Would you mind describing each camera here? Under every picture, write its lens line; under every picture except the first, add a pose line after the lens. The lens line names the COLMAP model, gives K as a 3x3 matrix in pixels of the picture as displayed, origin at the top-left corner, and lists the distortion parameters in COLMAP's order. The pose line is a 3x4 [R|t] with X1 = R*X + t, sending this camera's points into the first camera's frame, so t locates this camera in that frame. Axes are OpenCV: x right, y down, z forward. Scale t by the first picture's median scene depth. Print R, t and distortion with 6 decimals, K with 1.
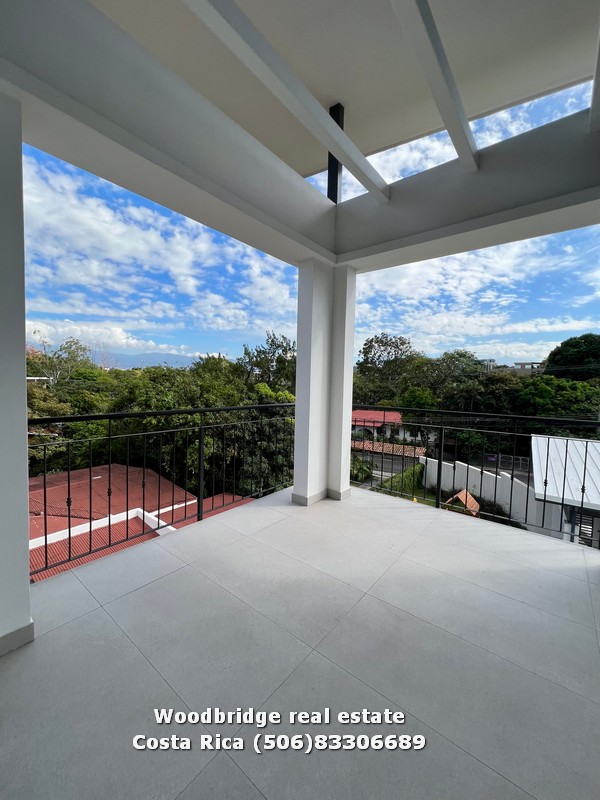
lens RADIAL K [[319.7, 0, 302.0], [0, 319.7, 395.6], [0, 0, 1]] dist [-0.005065, 0.001127]
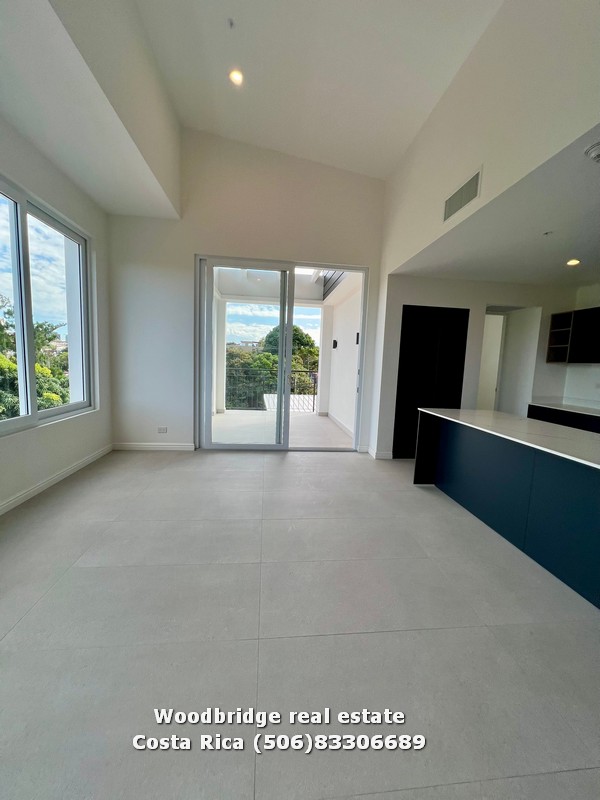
lens RADIAL K [[319.7, 0, 301.8], [0, 319.7, 397.6], [0, 0, 1]] dist [-0.005065, 0.001127]
pose [[0.710624, -0.072806, 0.699795, -0.143565], [0.011383, 0.995691, 0.092032, 0.005660], [-0.703480, -0.057434, 0.708391, -0.123282]]
